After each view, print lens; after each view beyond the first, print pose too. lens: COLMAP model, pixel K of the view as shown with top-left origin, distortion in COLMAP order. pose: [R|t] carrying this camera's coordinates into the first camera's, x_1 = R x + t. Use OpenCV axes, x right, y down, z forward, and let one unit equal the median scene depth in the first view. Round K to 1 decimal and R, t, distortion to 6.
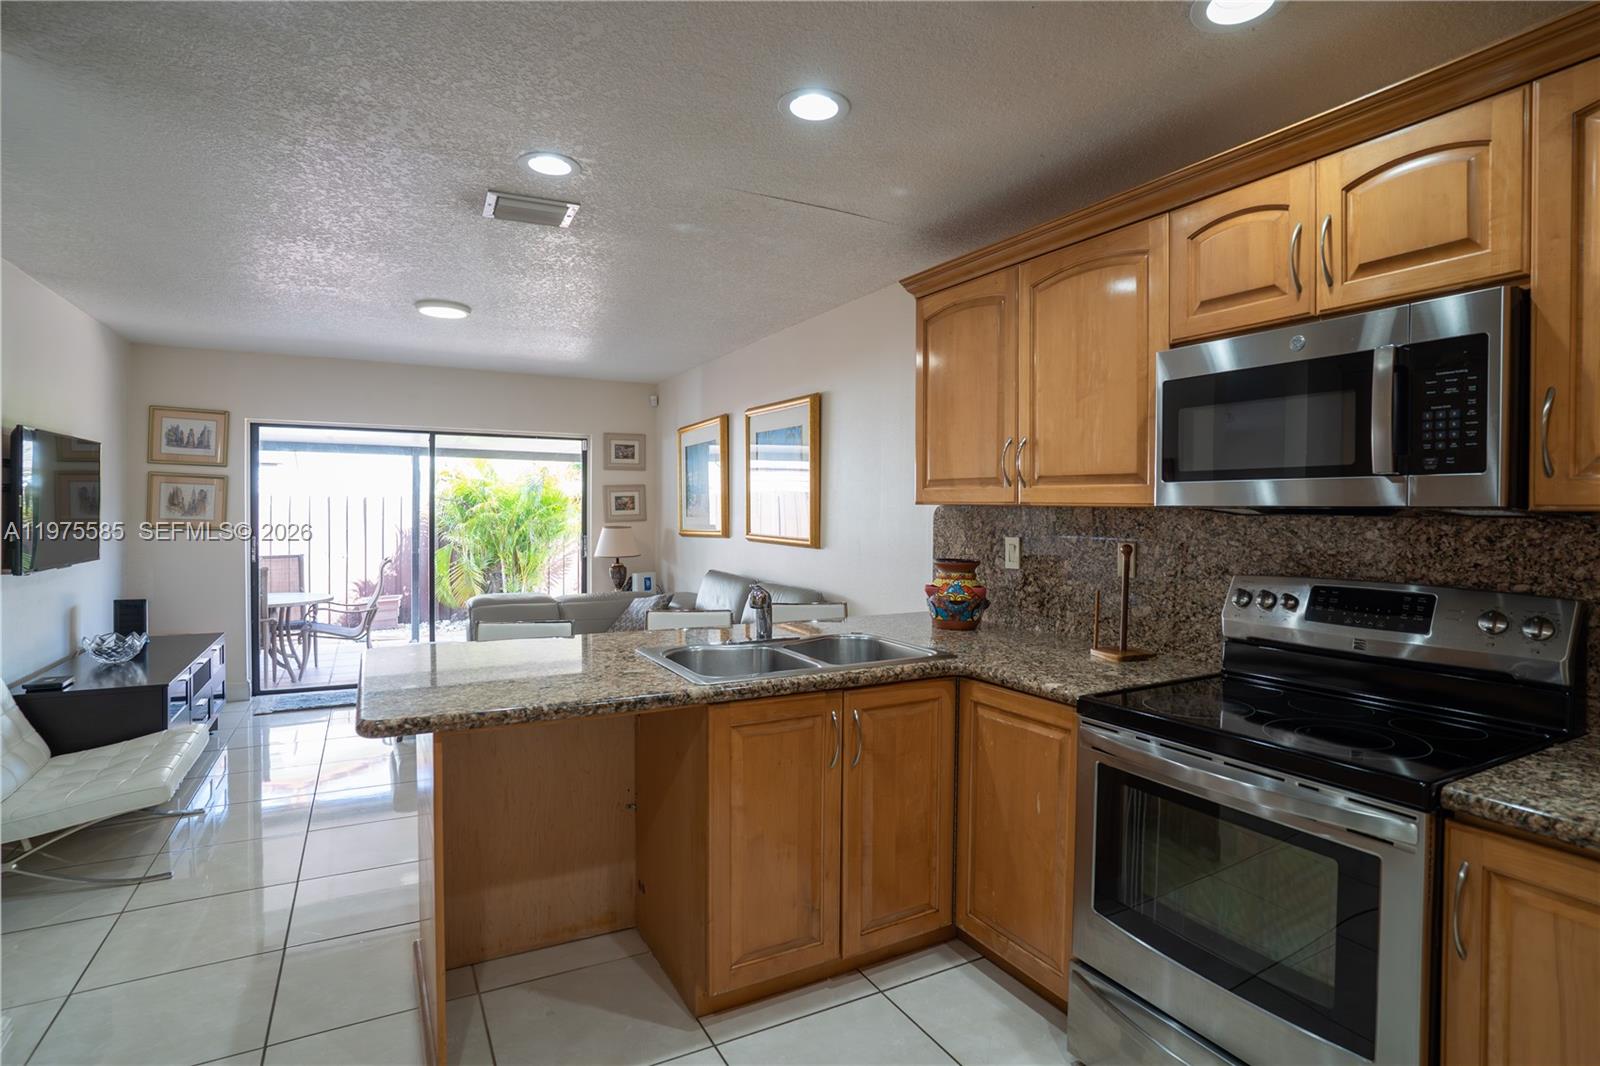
lens RADIAL K [[780.6, 0, 787.1], [0, 780.6, 520.5], [0, 0, 1]] dist [-0.054046, 0.017966]
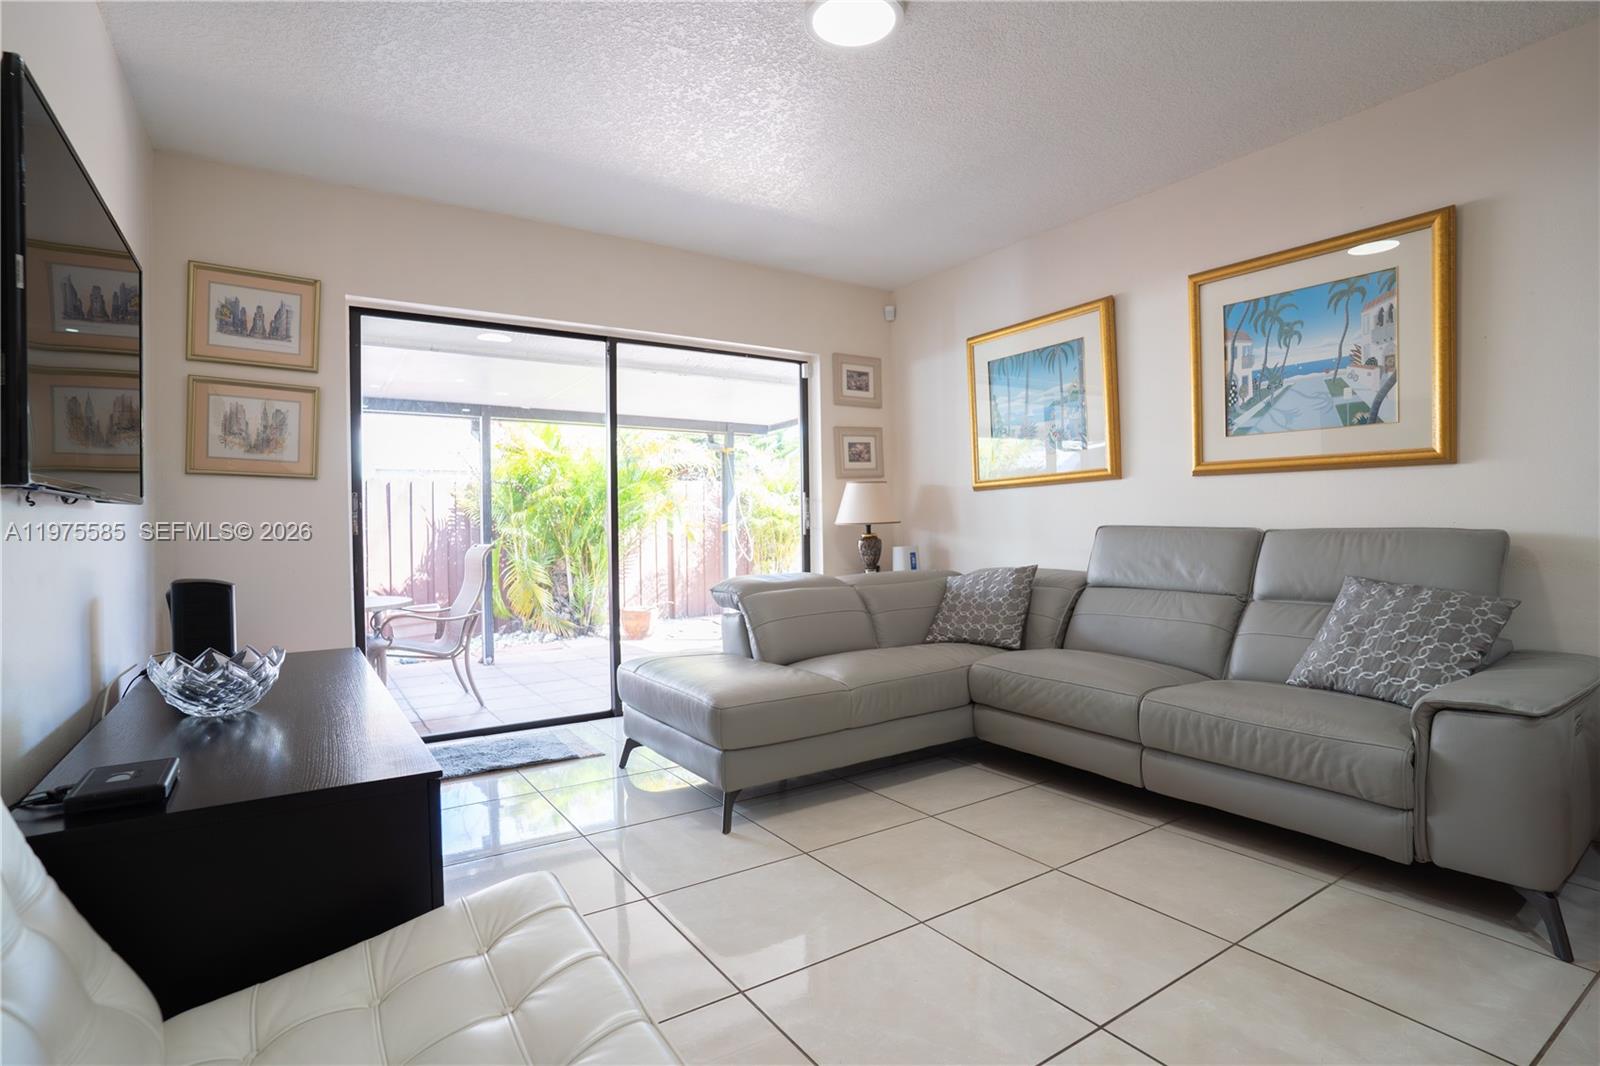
lens RADIAL K [[780.6, 0, 812.7], [0, 780.6, 534.2], [0, 0, 1]] dist [-0.054046, 0.017966]
pose [[0.995750, -0.021839, 0.089474, -0.333466], [0.021352, 0.999752, 0.006395, 0.050194], [-0.089592, -0.004457, 0.995969, 0.300863]]
